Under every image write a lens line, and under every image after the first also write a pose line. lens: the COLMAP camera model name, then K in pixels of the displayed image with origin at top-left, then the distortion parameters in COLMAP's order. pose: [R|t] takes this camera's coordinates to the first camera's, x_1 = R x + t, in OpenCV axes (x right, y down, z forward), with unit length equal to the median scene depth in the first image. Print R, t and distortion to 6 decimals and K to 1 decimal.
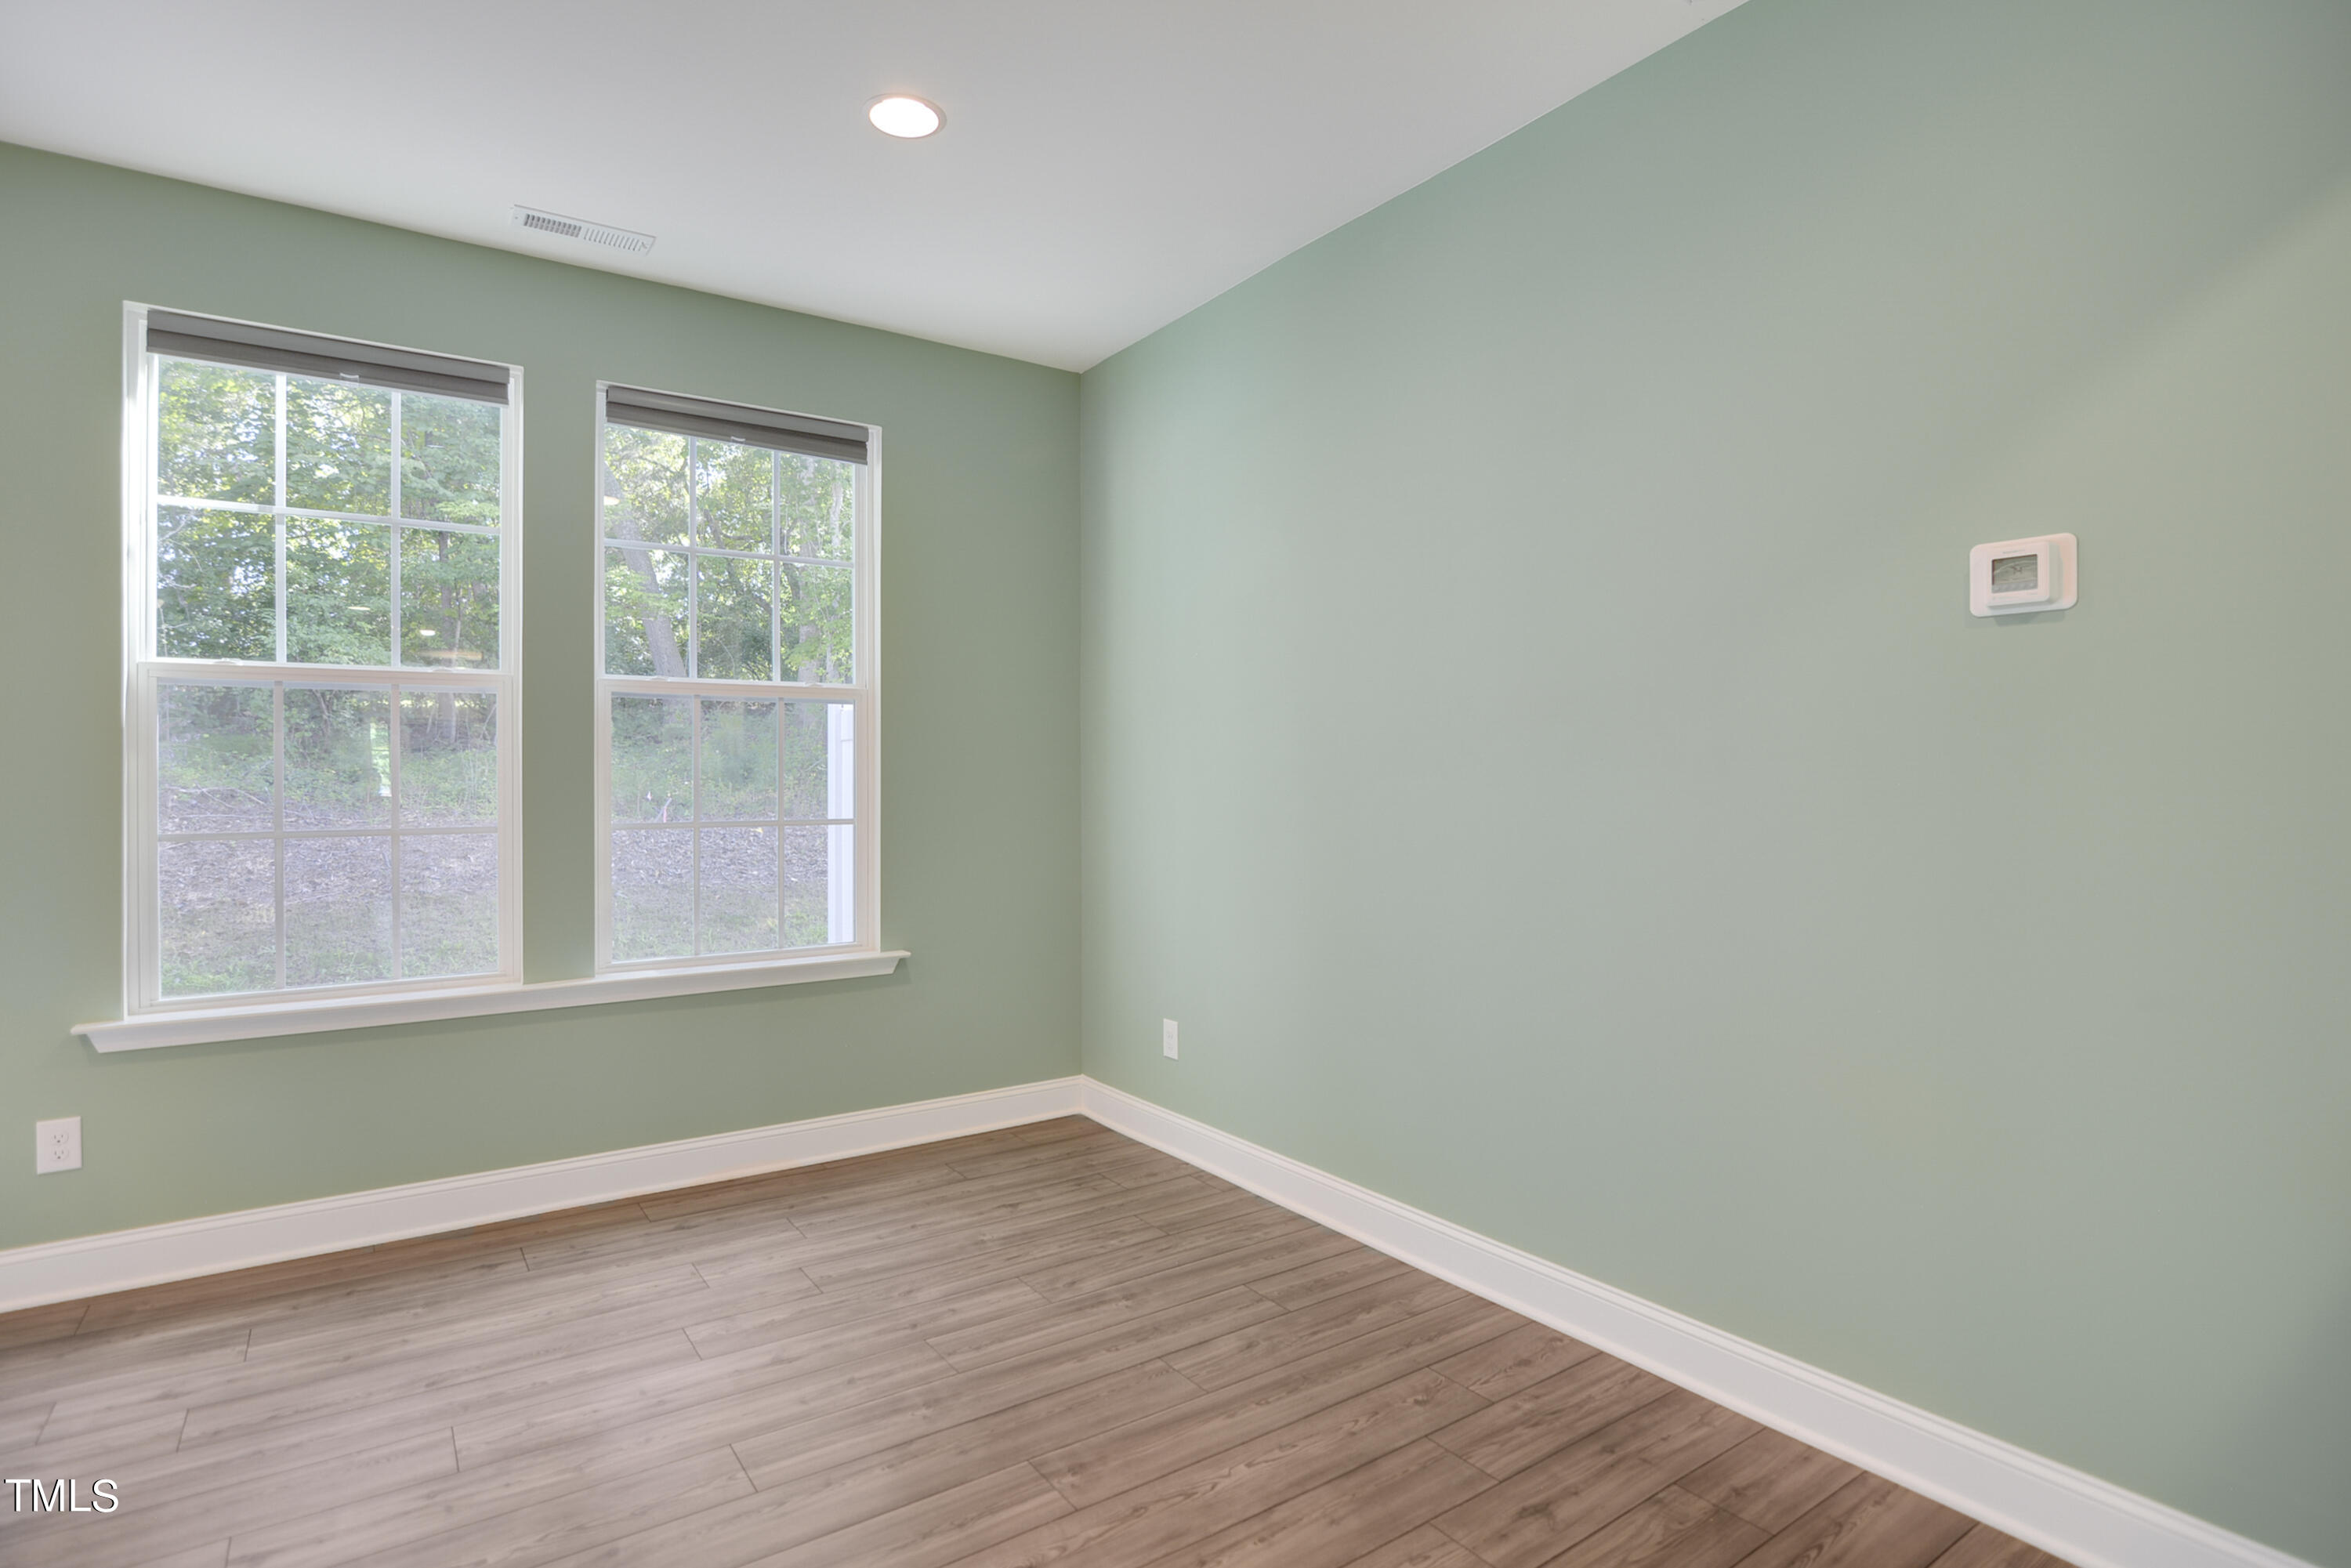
lens RADIAL K [[1189.8, 0, 1179.0], [0, 1189.8, 771.2], [0, 0, 1]] dist [-0.023541, 0.004645]
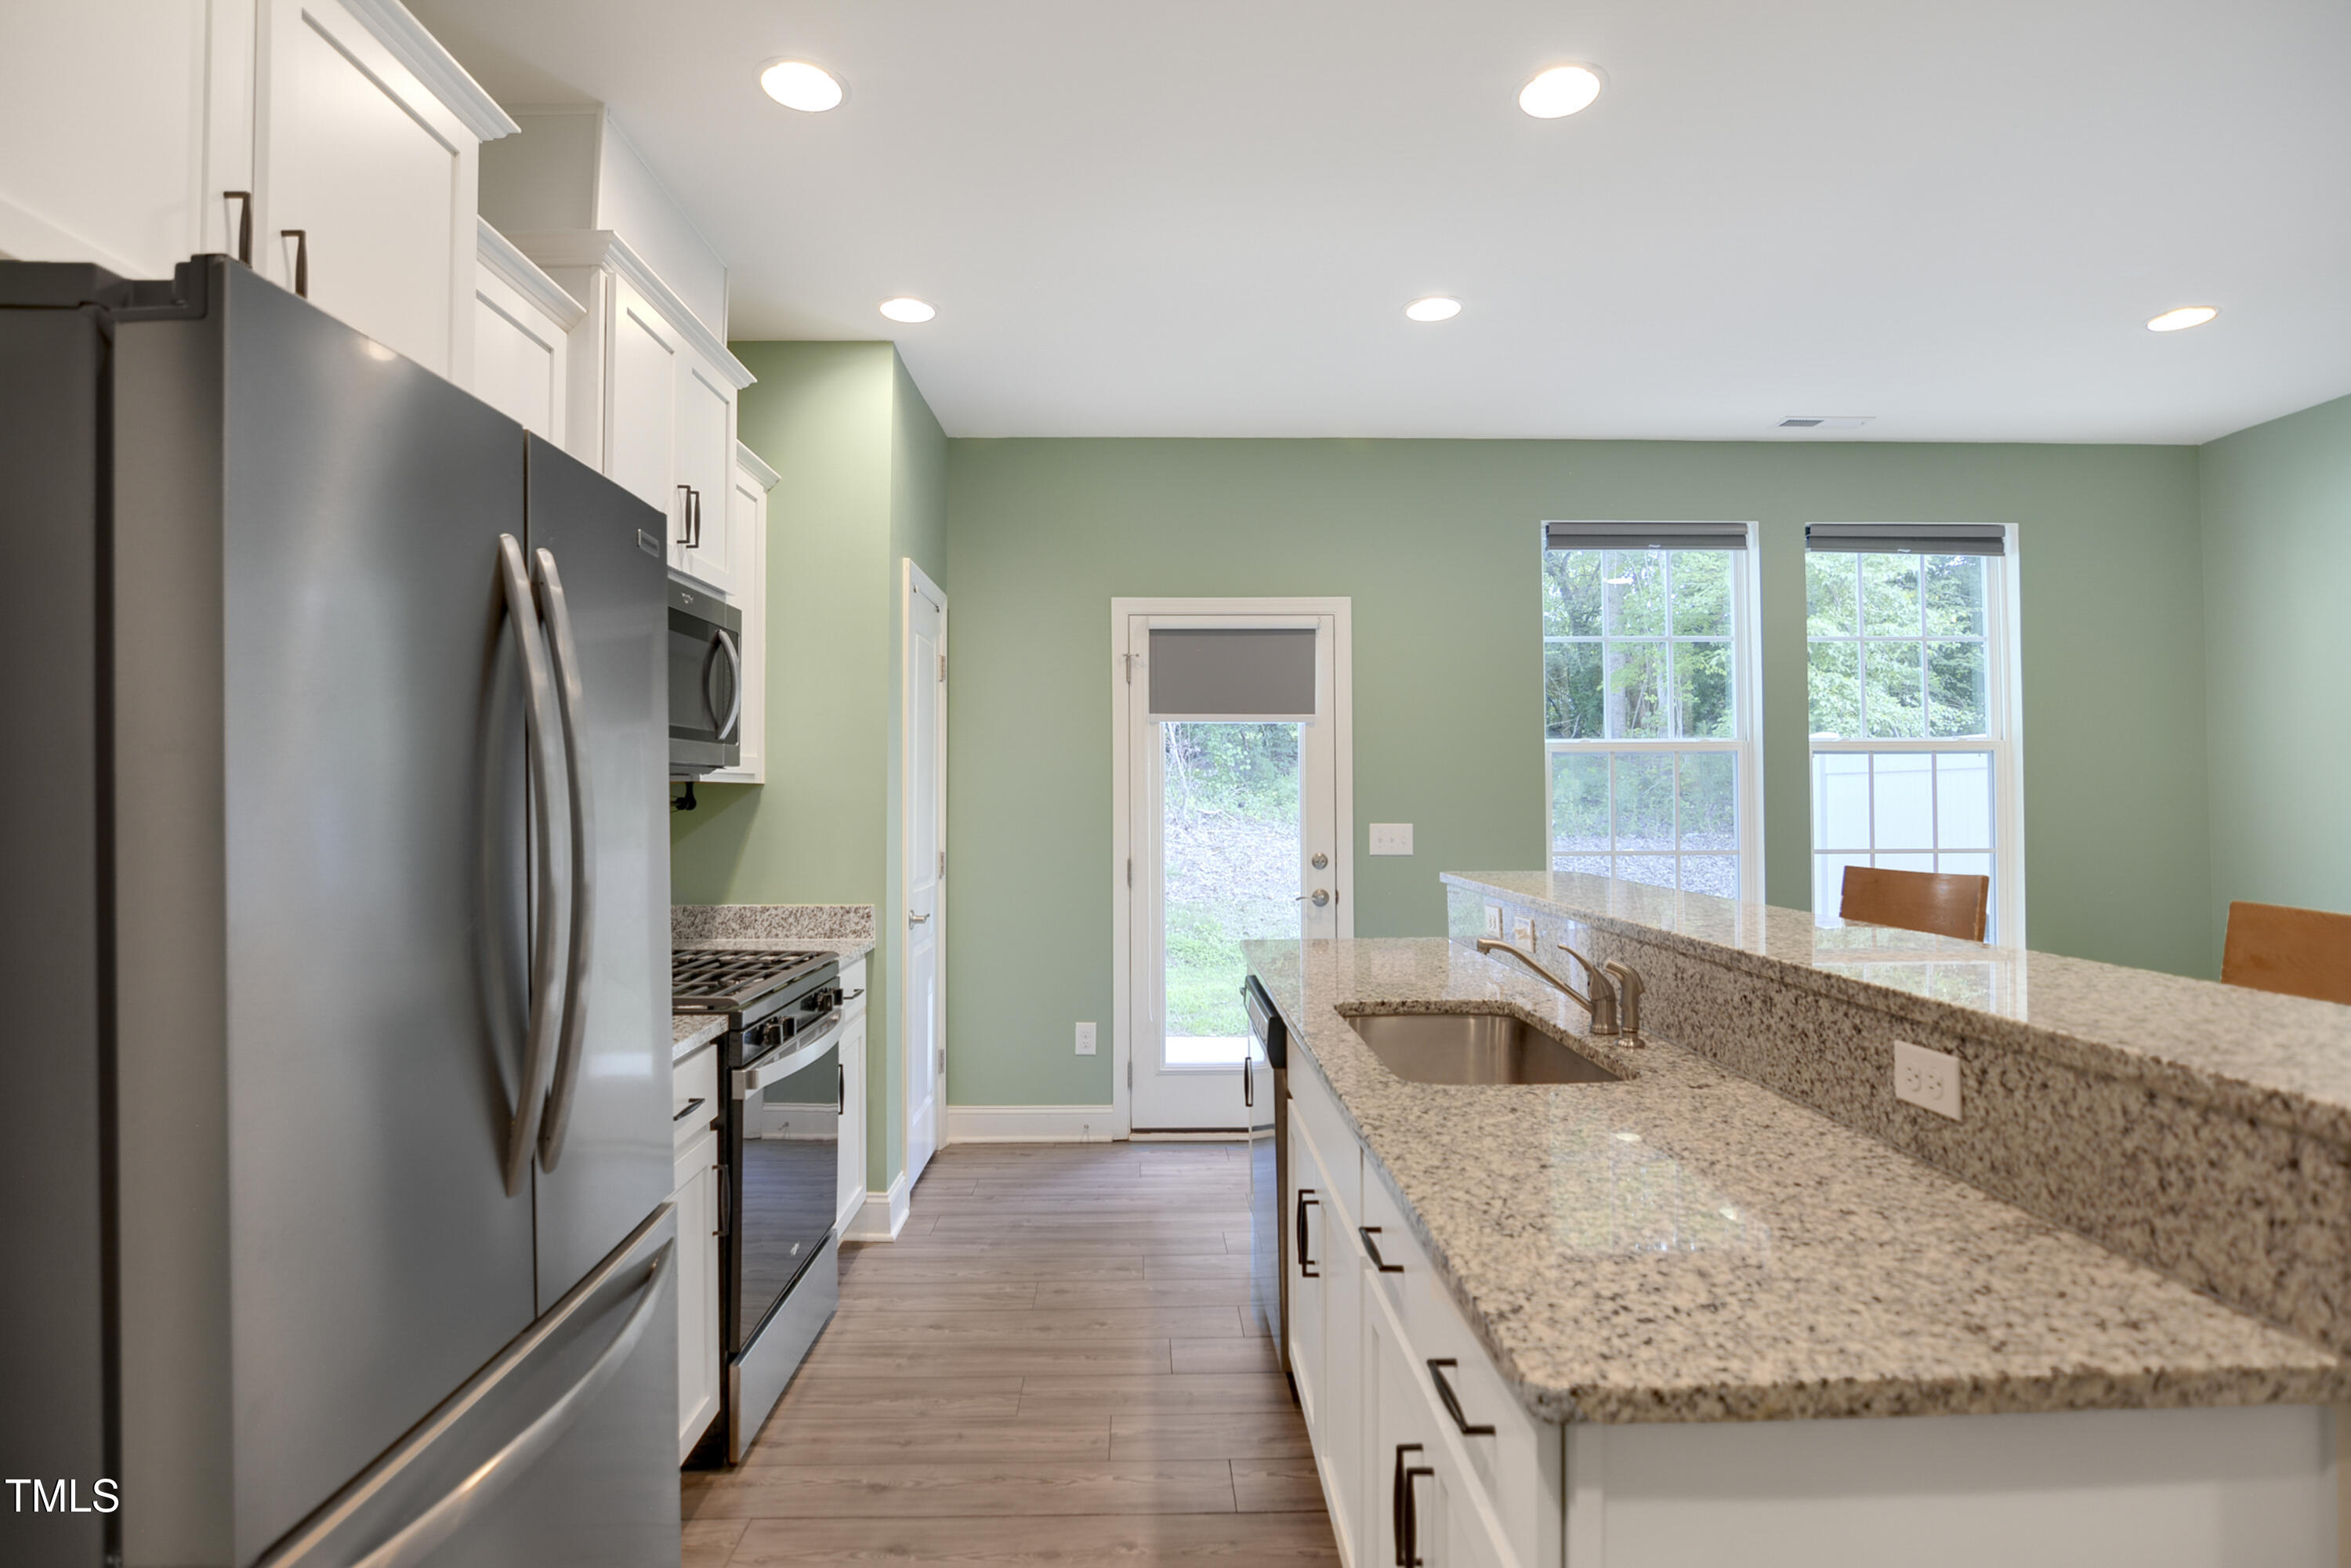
lens RADIAL K [[1189.8, 0, 1171.5], [0, 1189.8, 772.5], [0, 0, 1]] dist [-0.023541, 0.004645]
pose [[0.828969, -0.014676, -0.559103, -0.354156], [0.004780, 0.999805, -0.019158, -0.021763], [0.559275, 0.013209, 0.828877, -0.552398]]
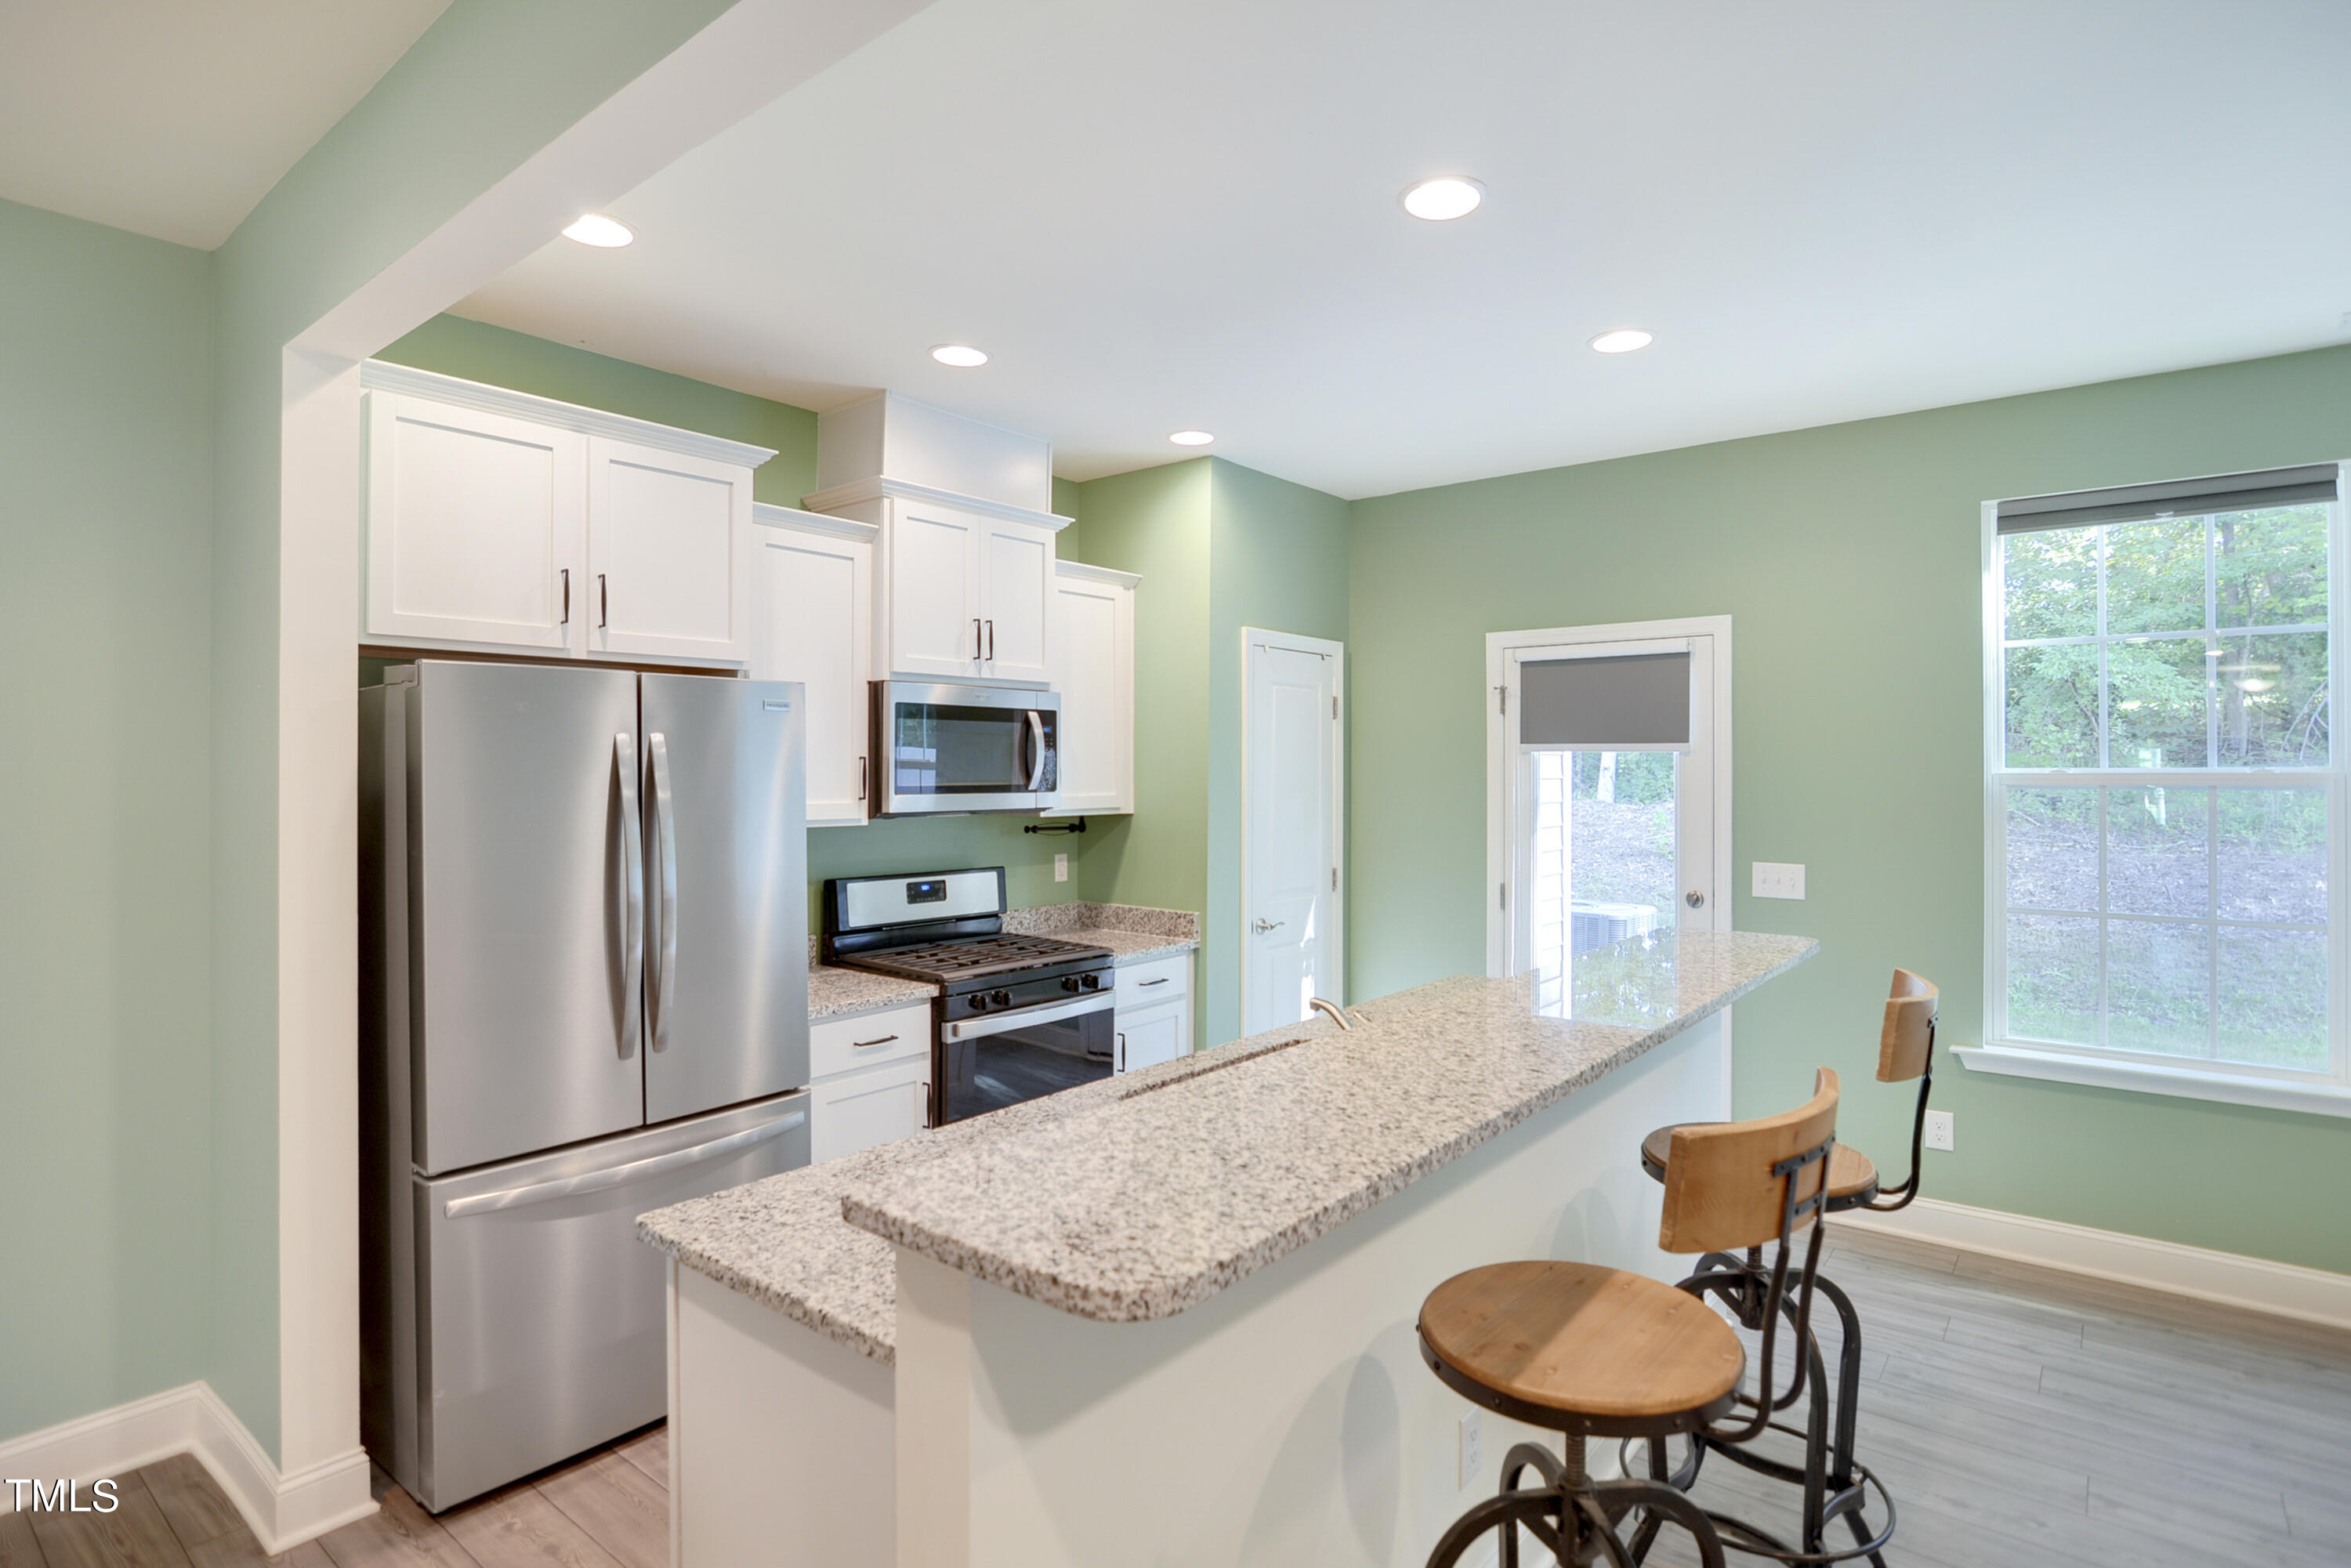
lens RADIAL K [[1189.8, 0, 1158.8], [0, 1189.8, 766.9], [0, 0, 1]] dist [-0.023541, 0.004645]
pose [[0.270453, -0.005016, -0.962720, 0.105700], [-0.001866, 0.999982, -0.005734, -0.081158], [0.962731, 0.003347, 0.270439, -0.217167]]
